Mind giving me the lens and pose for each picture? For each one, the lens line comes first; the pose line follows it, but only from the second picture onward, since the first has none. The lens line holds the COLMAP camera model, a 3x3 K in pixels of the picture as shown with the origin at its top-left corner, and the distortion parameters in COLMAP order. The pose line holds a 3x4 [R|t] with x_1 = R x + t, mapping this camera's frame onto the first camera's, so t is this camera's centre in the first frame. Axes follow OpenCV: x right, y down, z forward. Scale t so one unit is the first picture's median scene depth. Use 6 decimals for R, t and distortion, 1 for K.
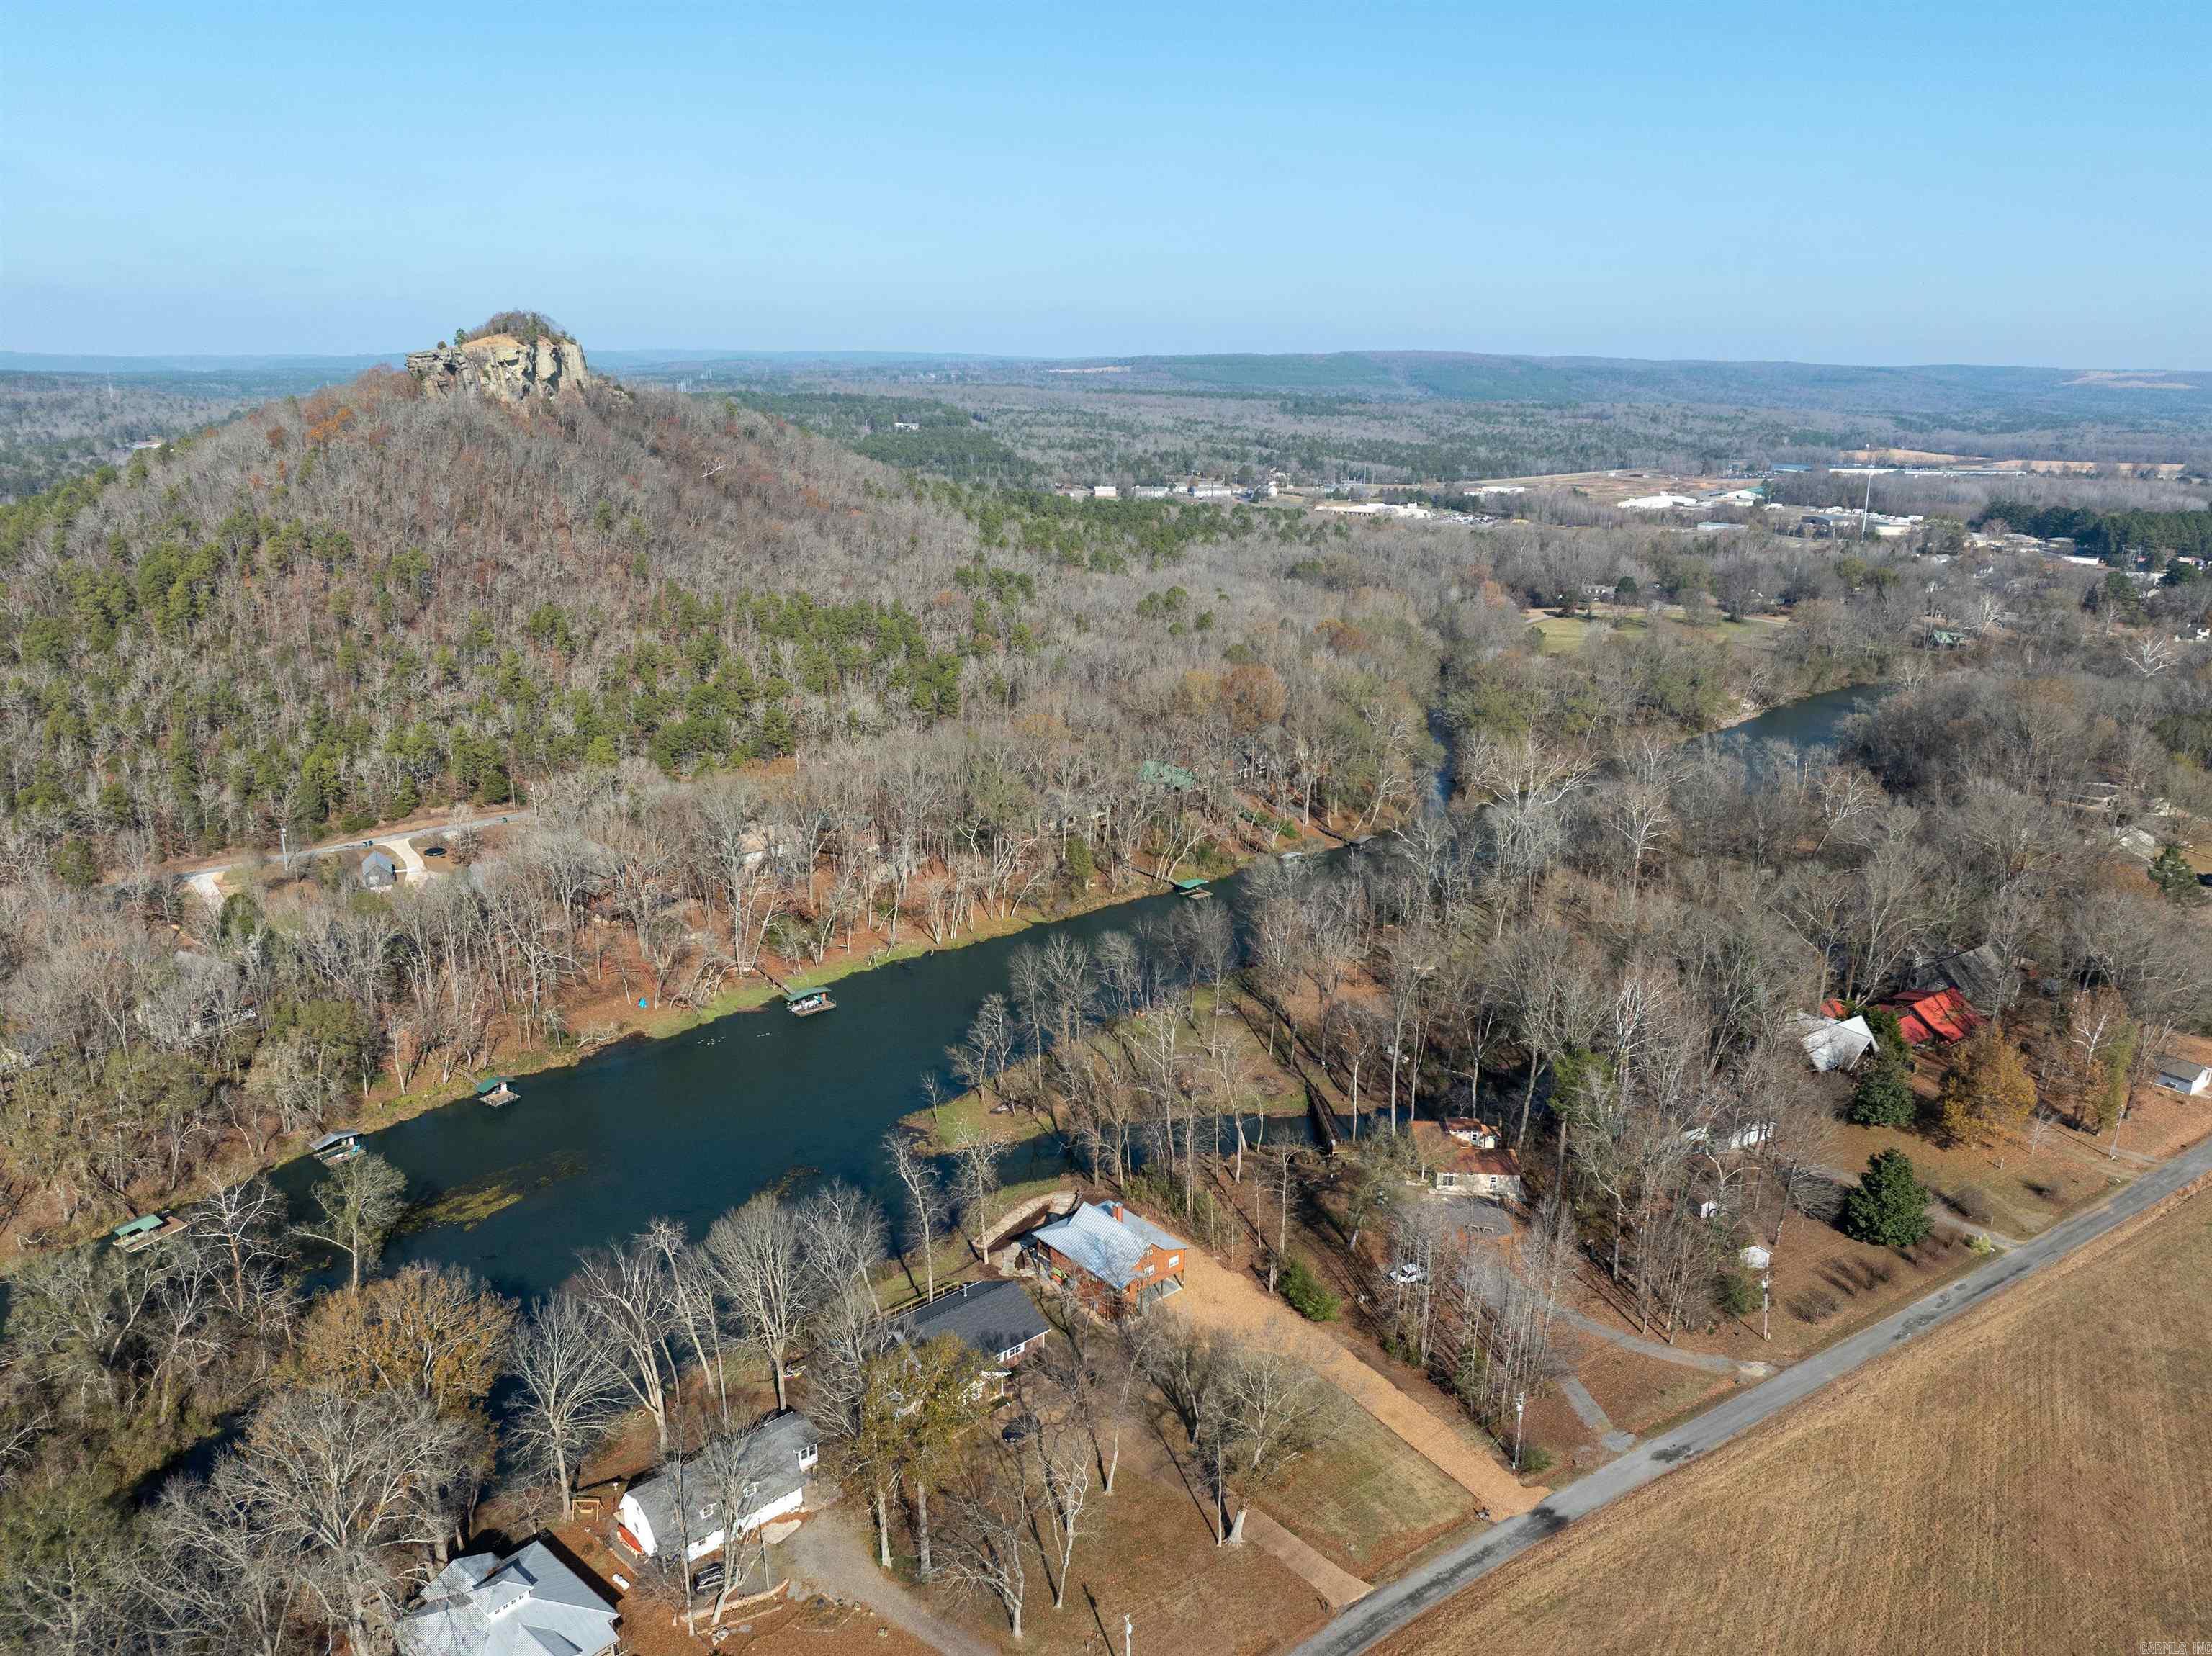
lens RADIAL K [[1511.4, 0, 1106.0], [0, 1511.4, 828.0], [0, 0, 1]] dist [-0.048449, 0.001081]
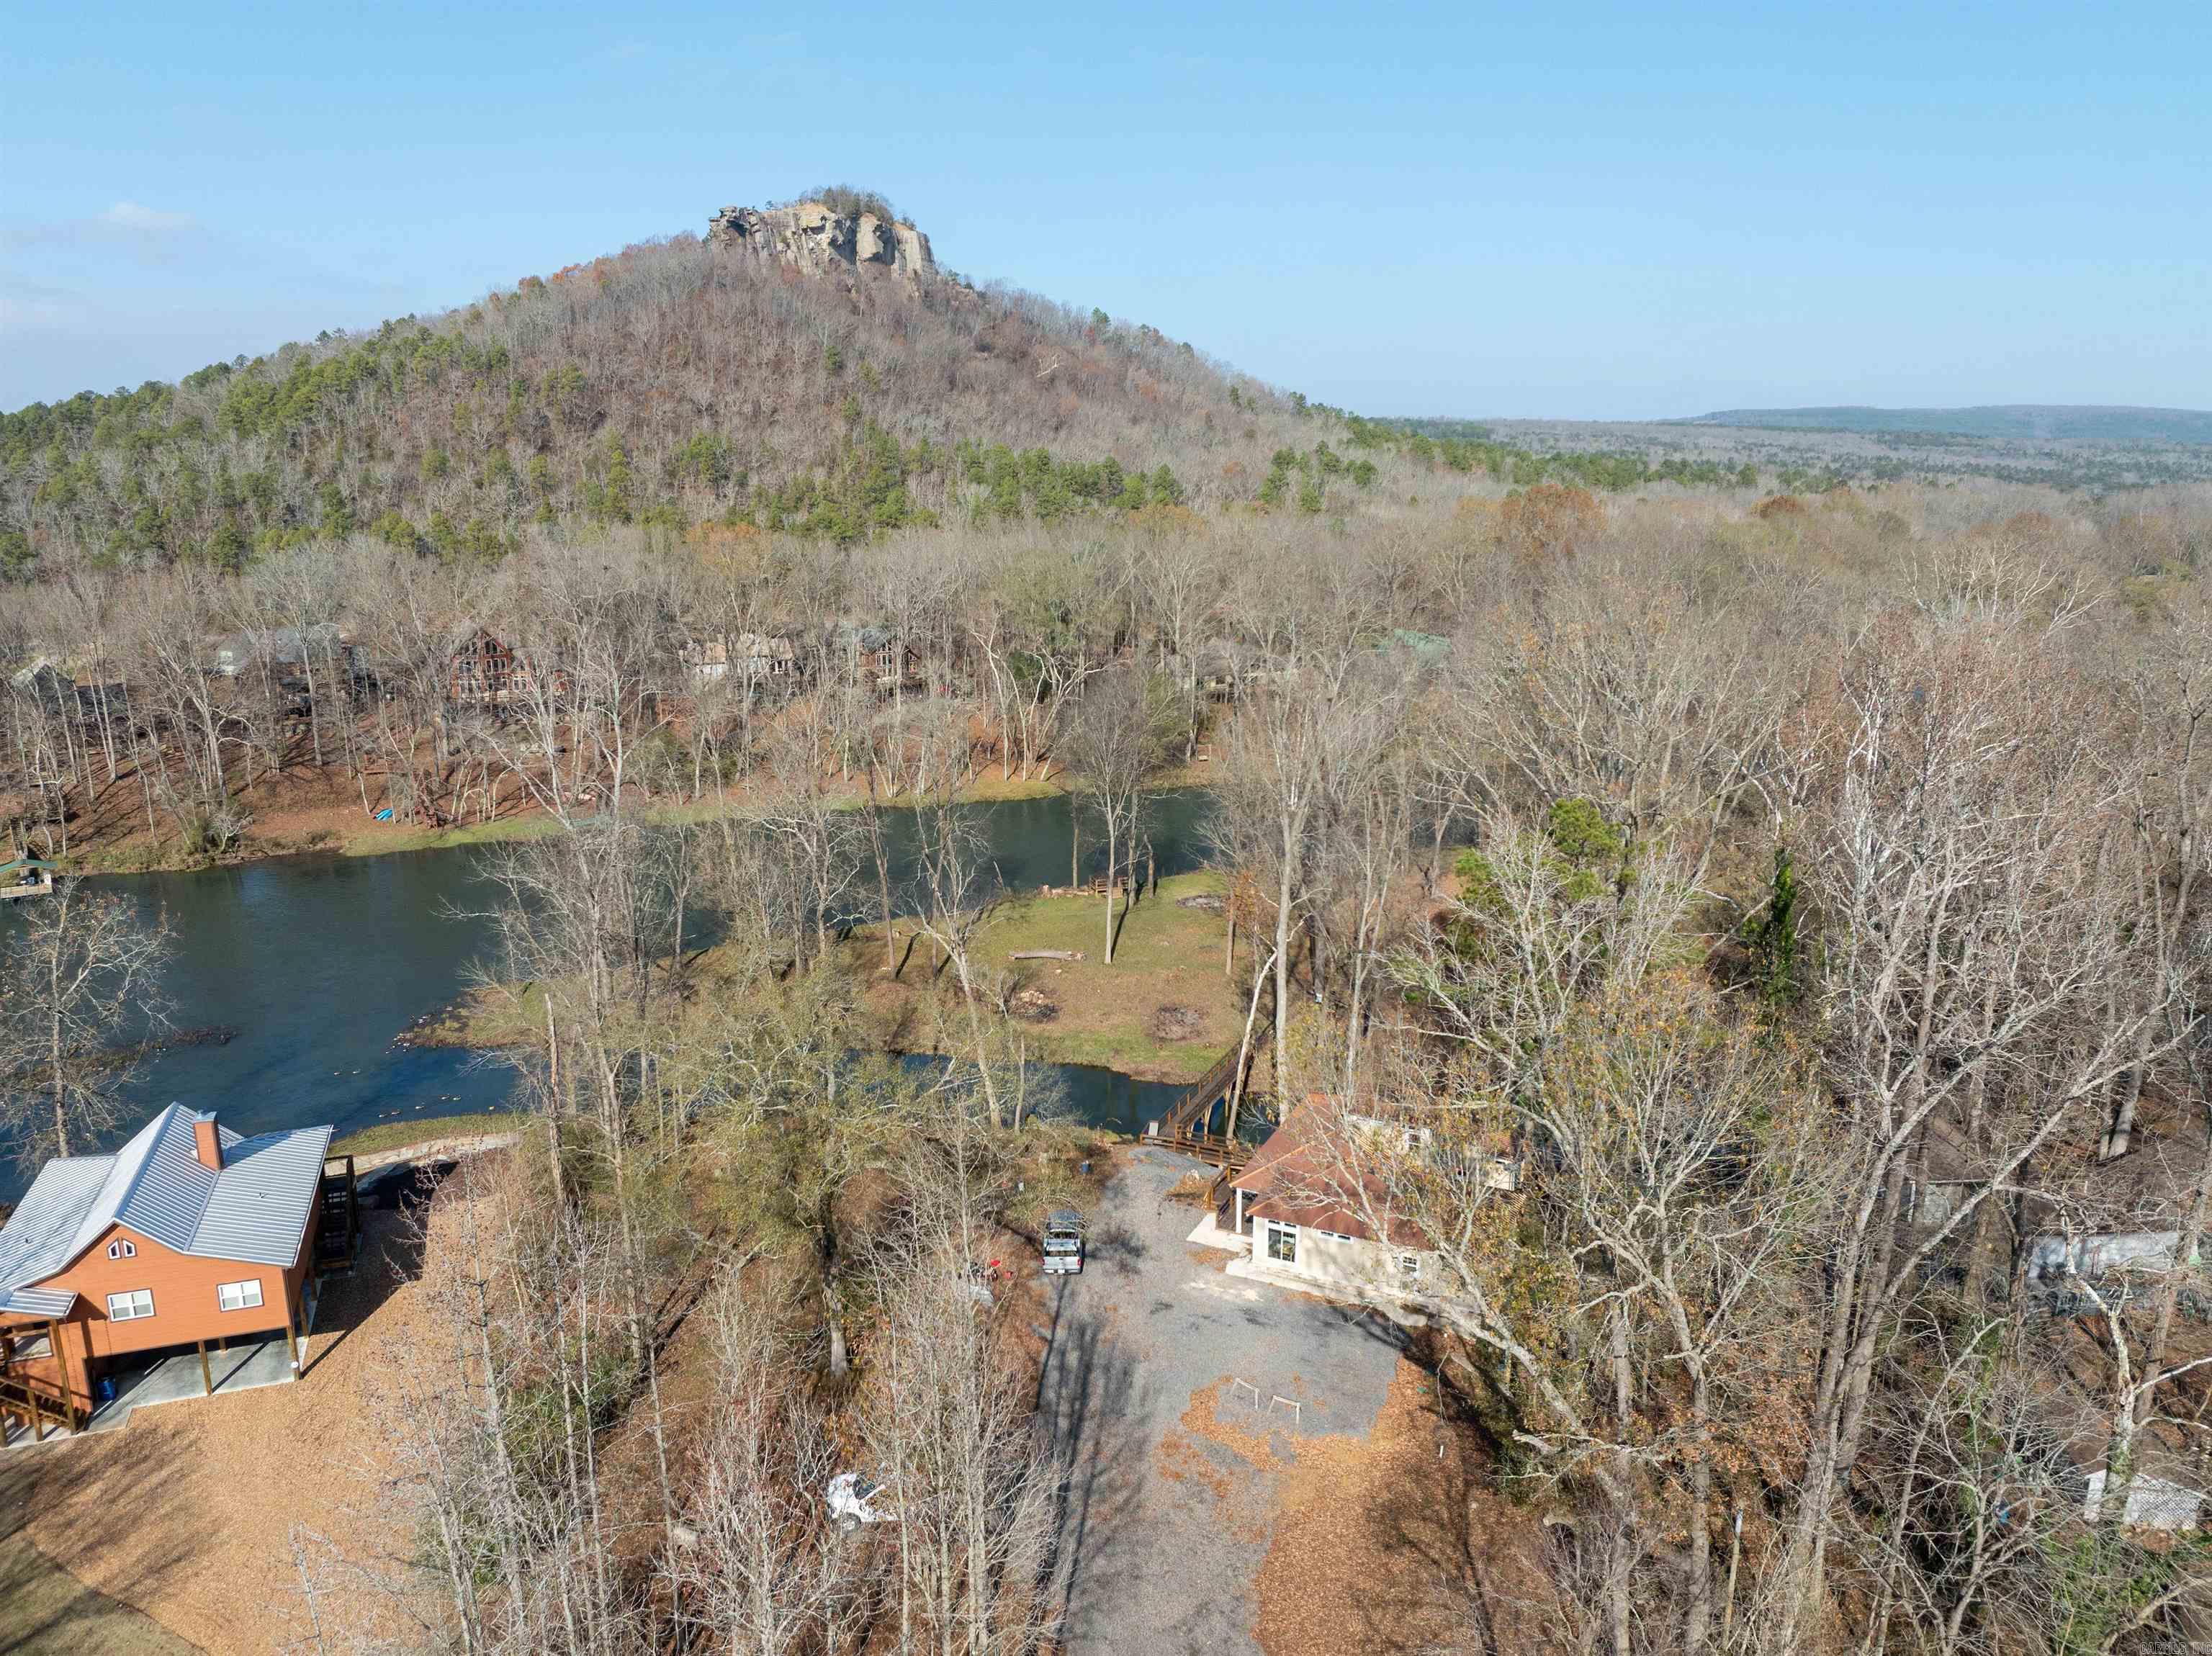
lens RADIAL K [[1550.4, 0, 1106.0], [0, 1550.4, 828.0], [0, 0, 1]] dist [-0.041410, 0.002440]
pose [[0.938970, 0.076754, -0.335328, 0.100464], [-0.090172, 0.995622, -0.024605, 0.050936], [0.331971, 0.053341, 0.941780, 0.215115]]
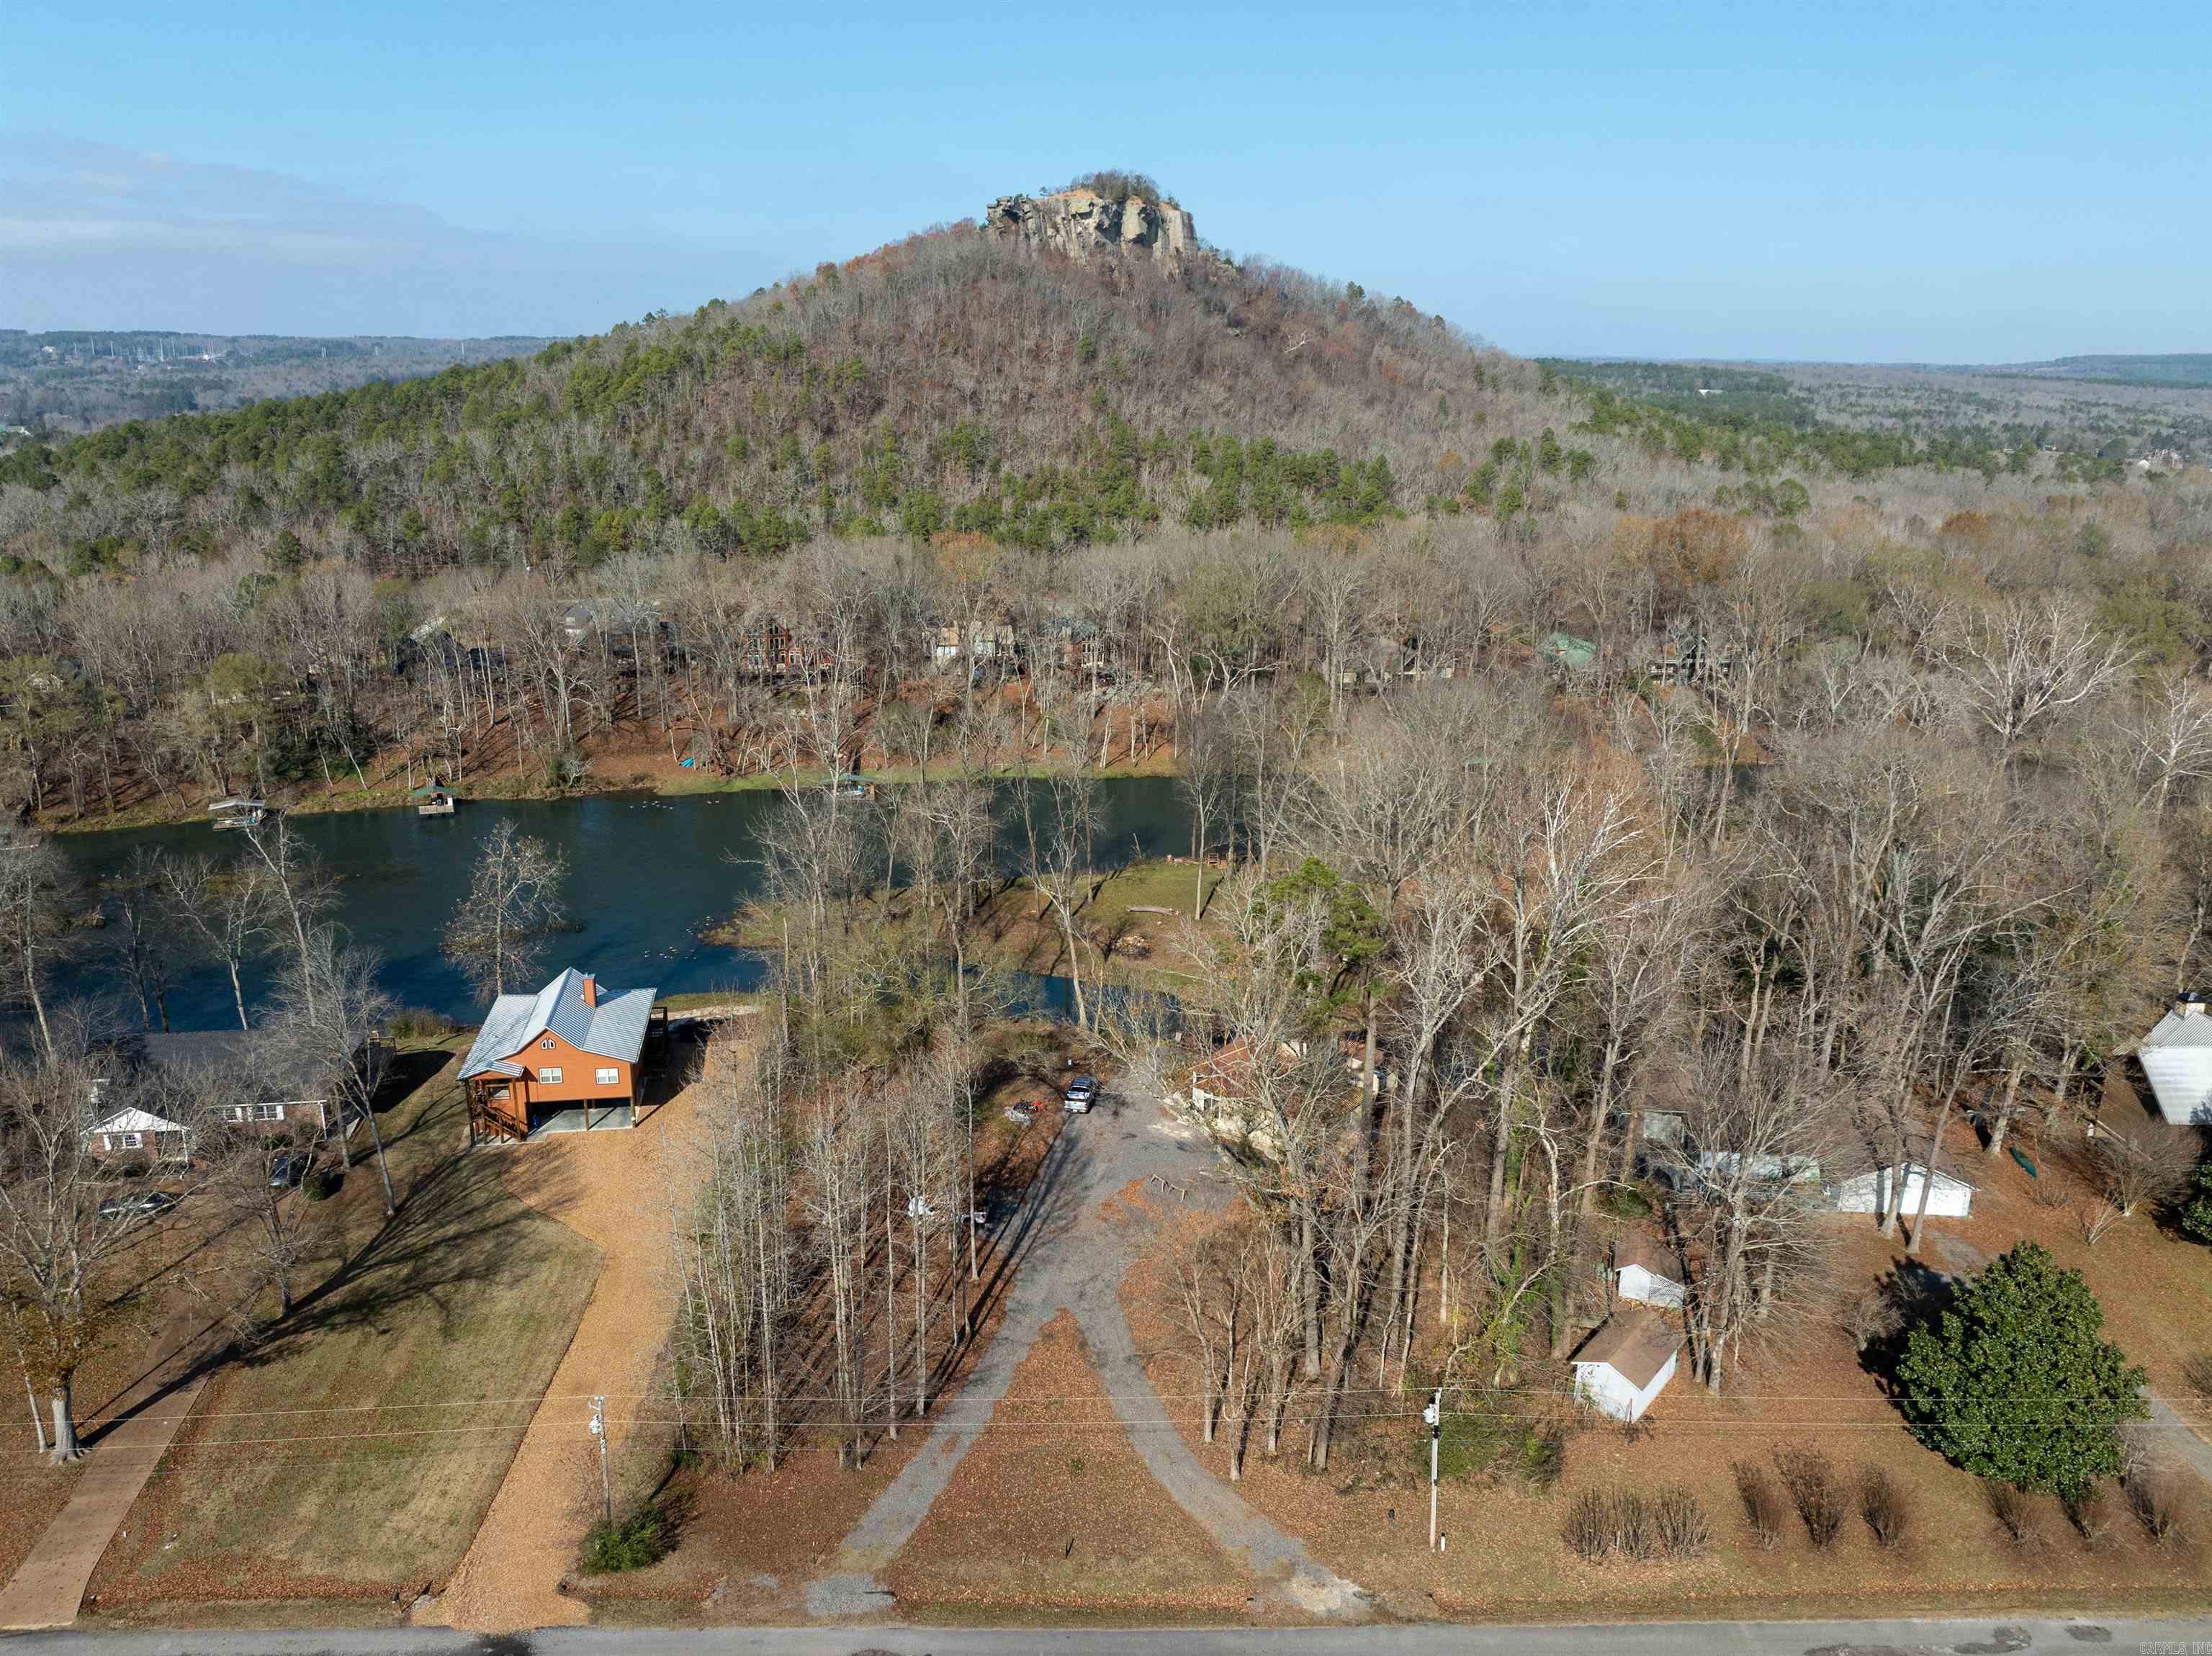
lens RADIAL K [[1550.4, 0, 1106.0], [0, 1550.4, 828.0], [0, 0, 1]] dist [-0.041410, 0.002440]
pose [[0.863435, 0.147052, -0.482552, 0.151160], [-0.148167, 0.988305, 0.036057, 0.039793], [0.482210, 0.040365, 0.875125, 0.158978]]
